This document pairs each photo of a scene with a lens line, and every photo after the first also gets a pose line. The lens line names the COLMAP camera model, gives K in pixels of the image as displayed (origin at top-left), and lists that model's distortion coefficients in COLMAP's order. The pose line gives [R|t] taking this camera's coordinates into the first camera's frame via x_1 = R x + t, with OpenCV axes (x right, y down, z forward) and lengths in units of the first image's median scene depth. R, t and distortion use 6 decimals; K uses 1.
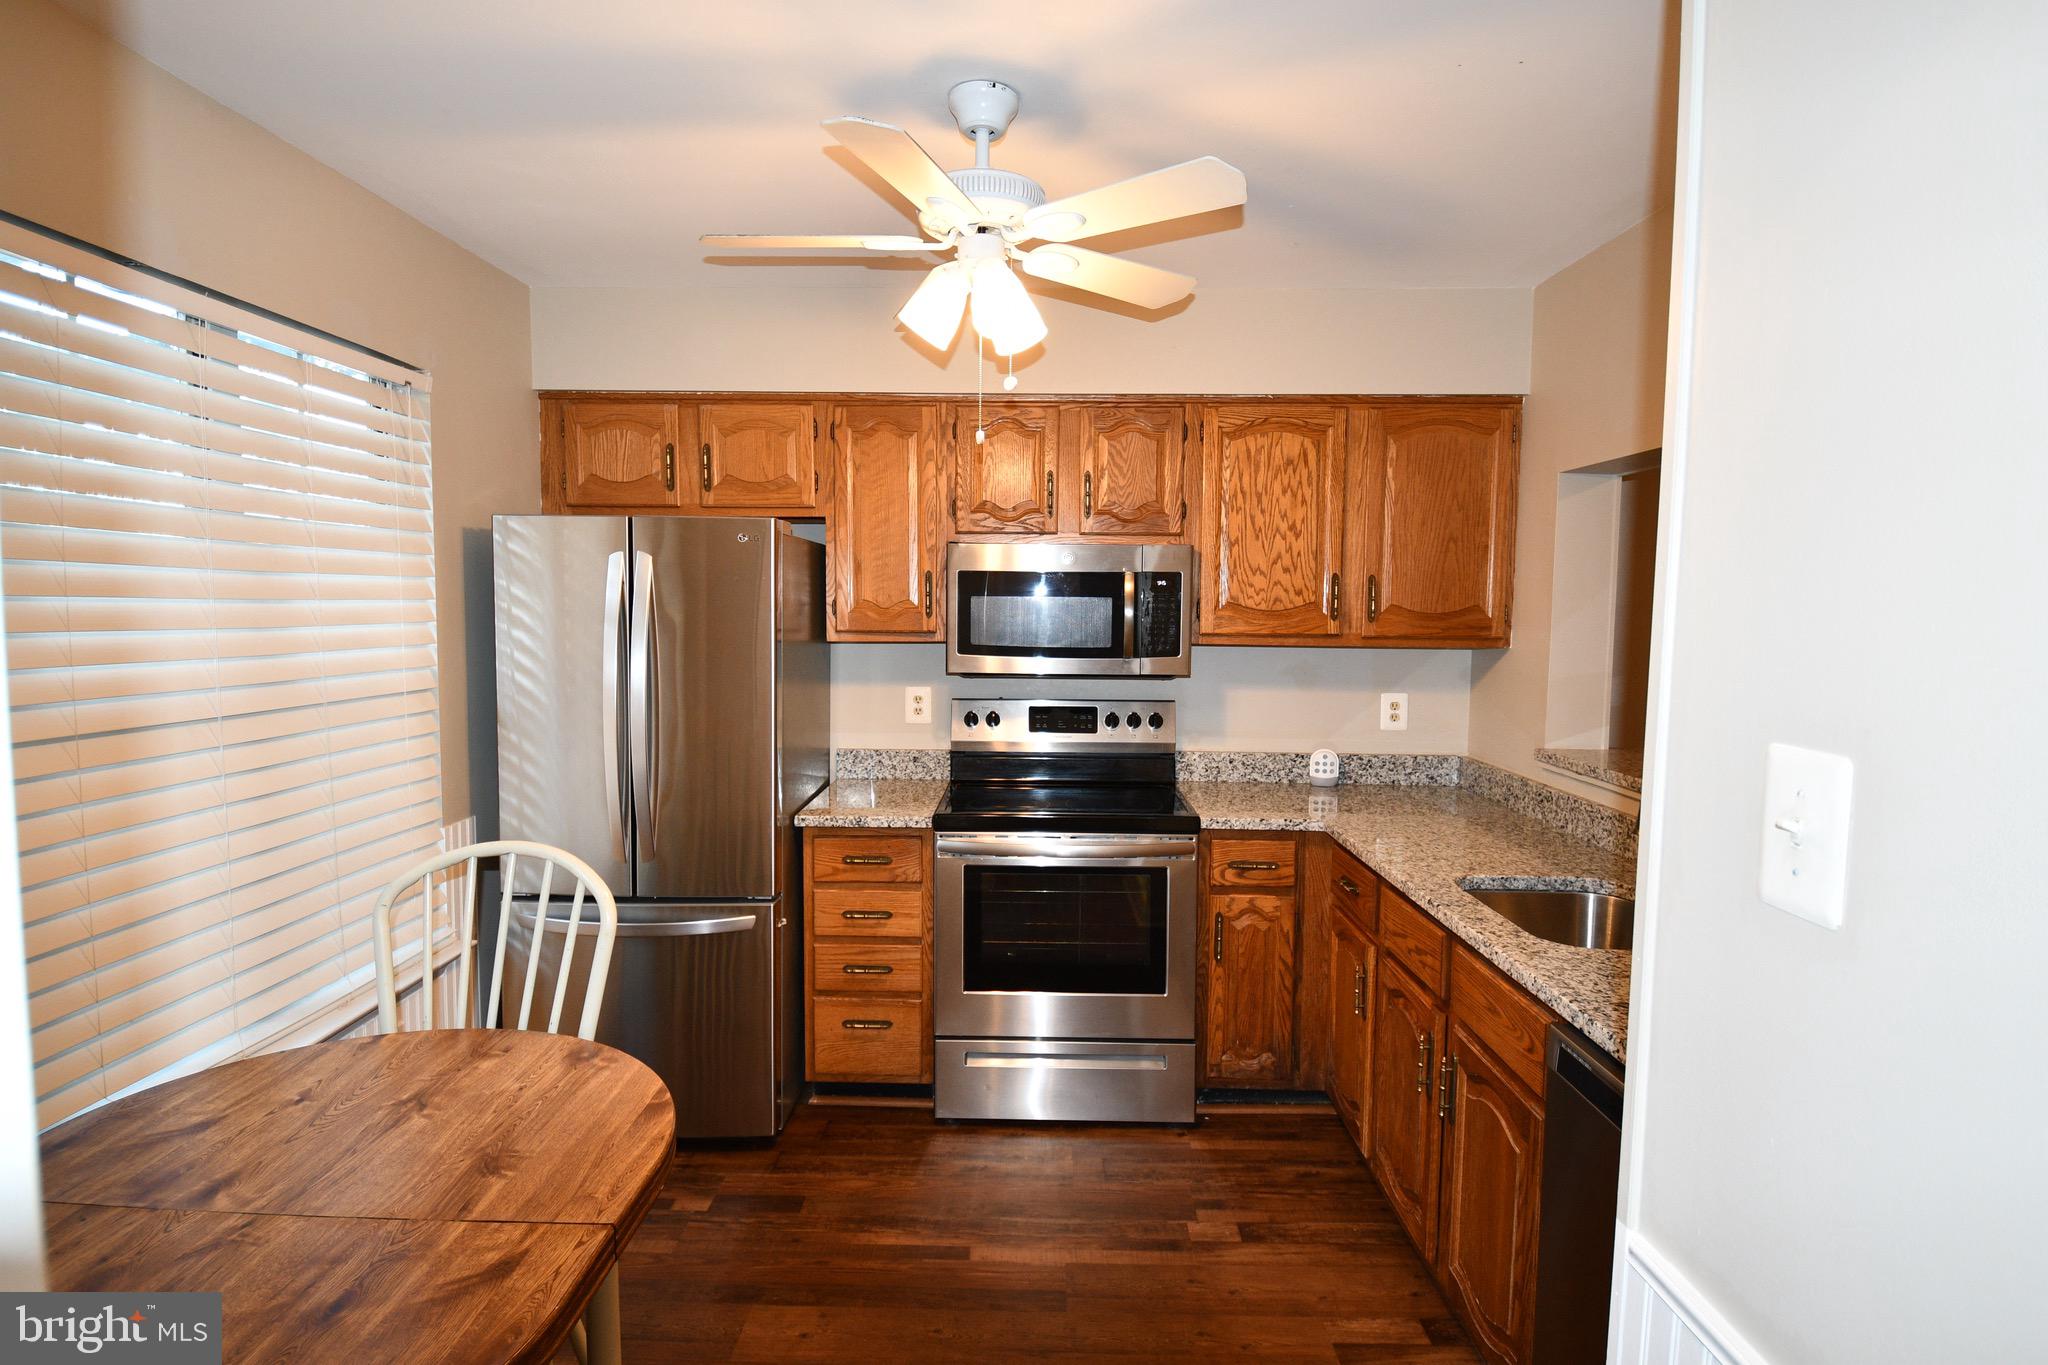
lens RADIAL K [[1072.5, 0, 1012.7], [0, 1072.5, 685.1], [0, 0, 1]] dist [0.042509, -0.051661]
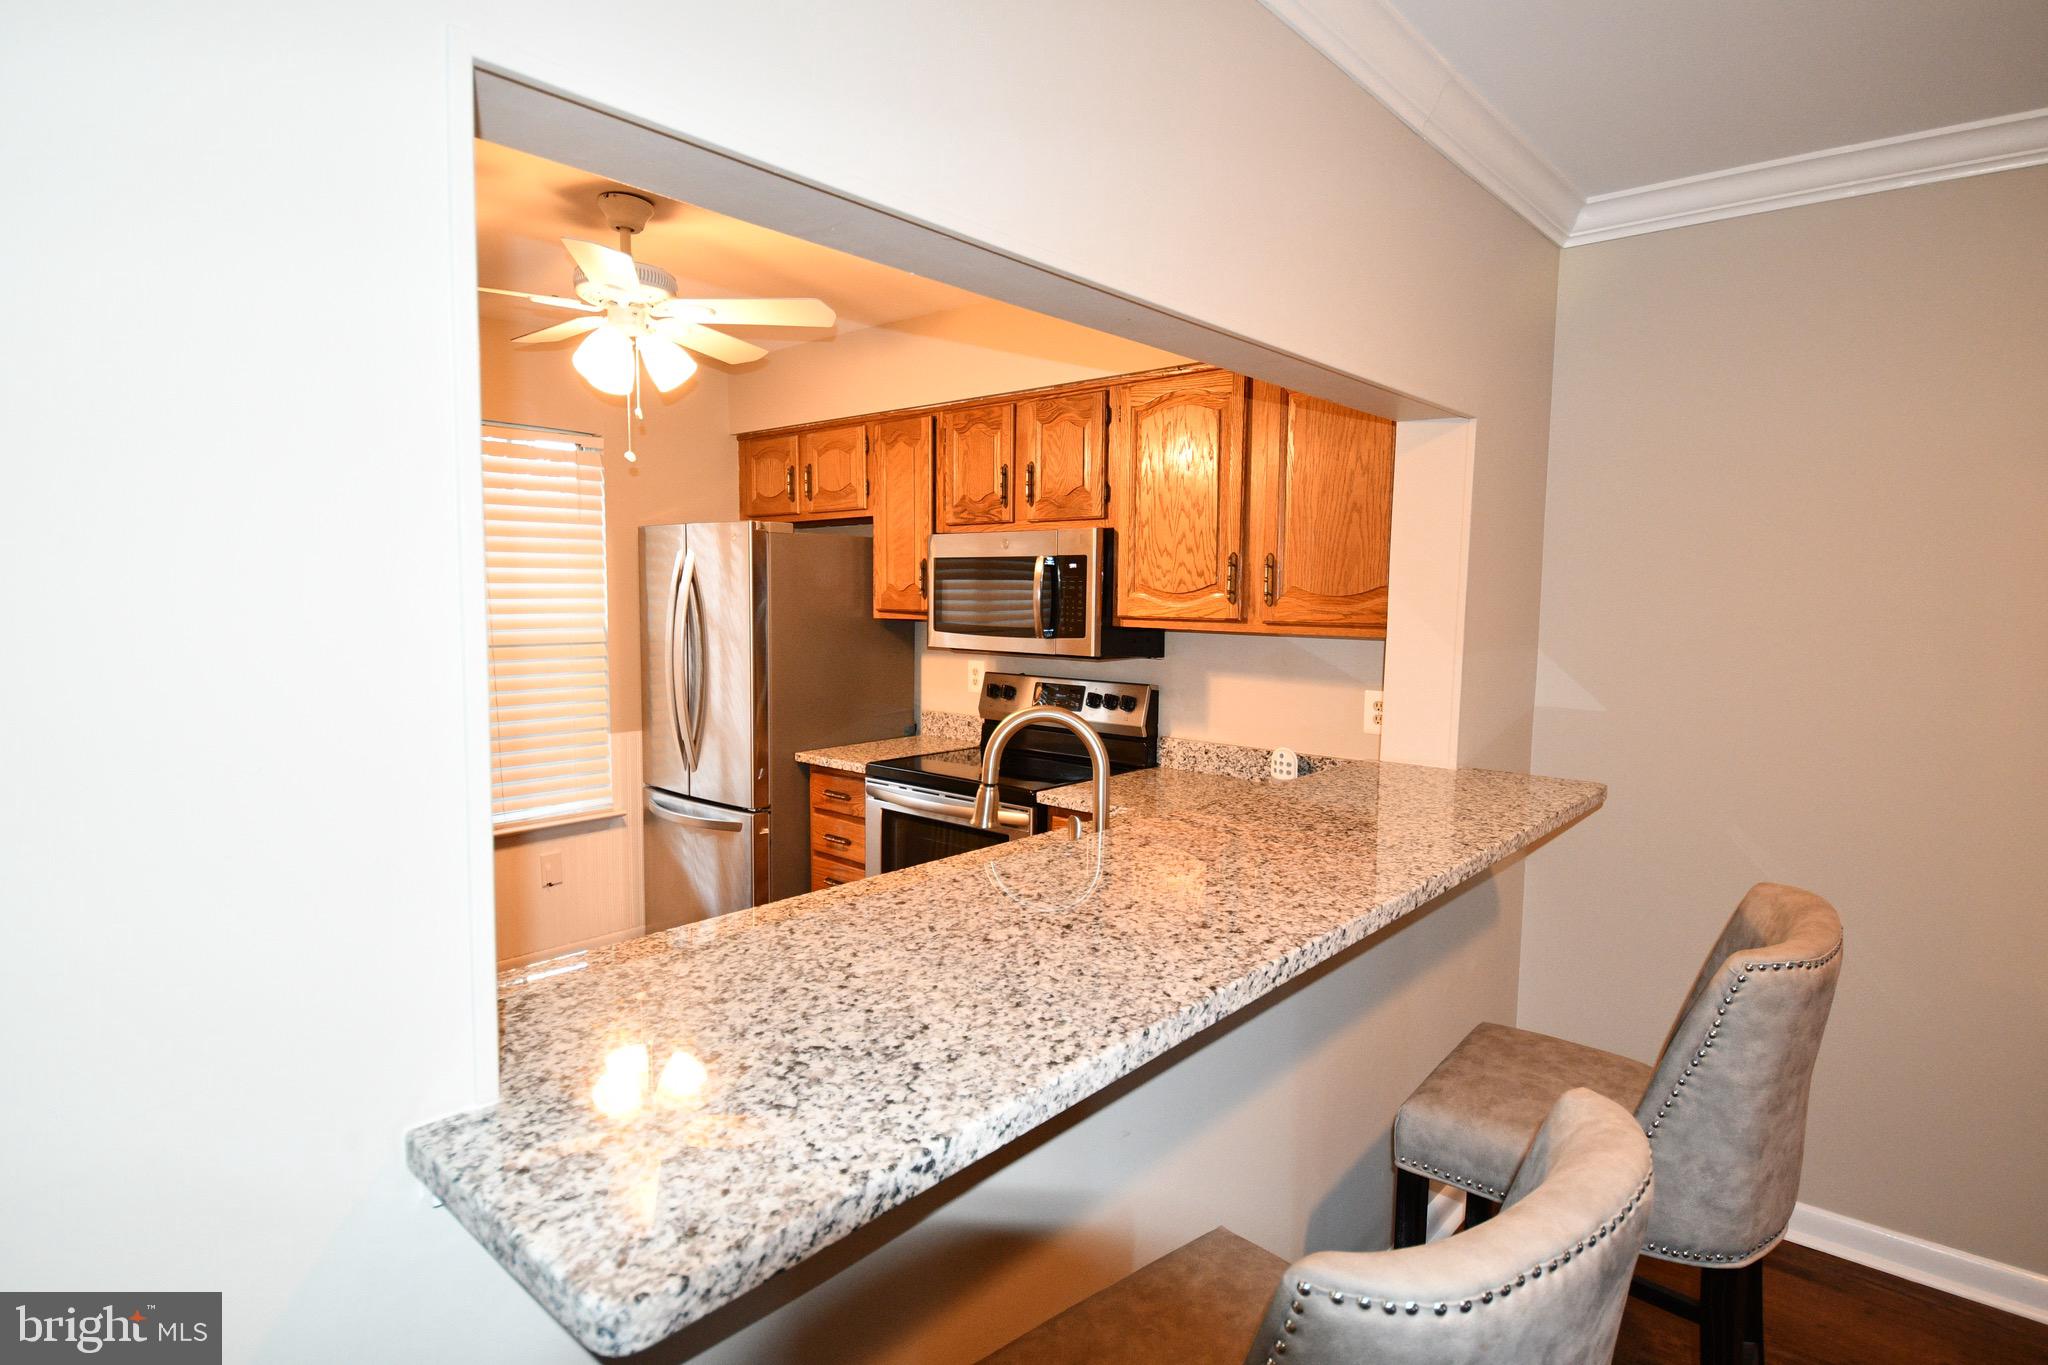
lens RADIAL K [[1072.5, 0, 1012.7], [0, 1072.5, 685.1], [0, 0, 1]] dist [0.042509, -0.051661]
pose [[0.759792, 0.056503, -0.647706, 0.810247], [-0.050852, 0.998329, 0.027437, -0.006732], [0.648174, 0.012090, 0.761396, 0.193105]]
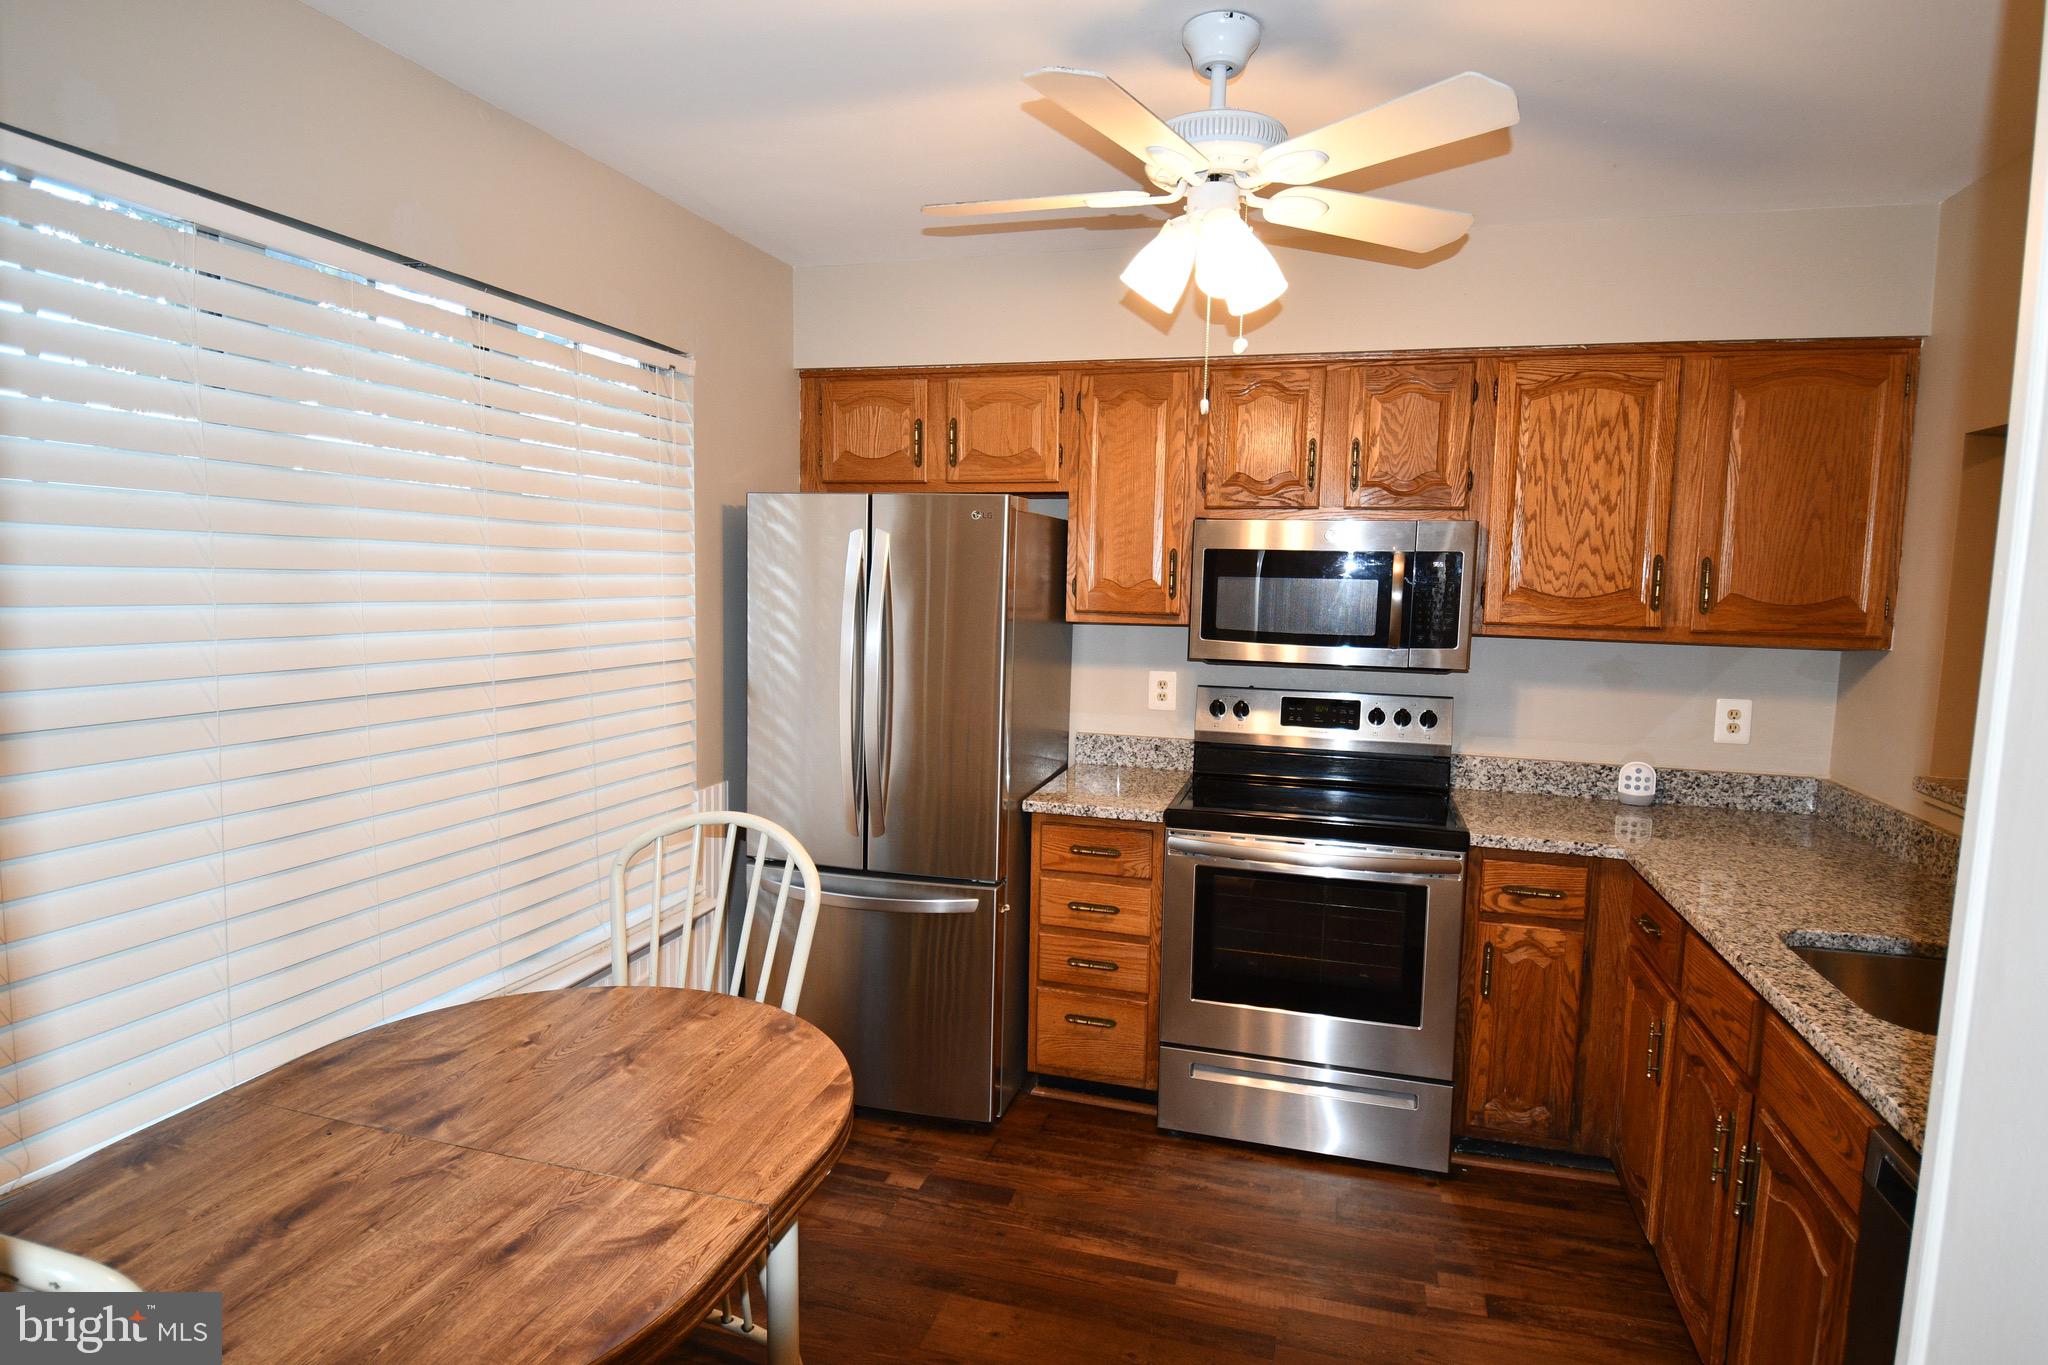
lens RADIAL K [[1112.7, 0, 1019.5], [0, 1112.7, 687.6], [0, 0, 1]] dist [0.042708, -0.057089]
pose [[0.967220, 0.038959, -0.250933, 0.042918], [-0.032854, 0.999054, 0.028473, -0.009276], [0.251805, -0.019295, 0.967586, 0.024307]]
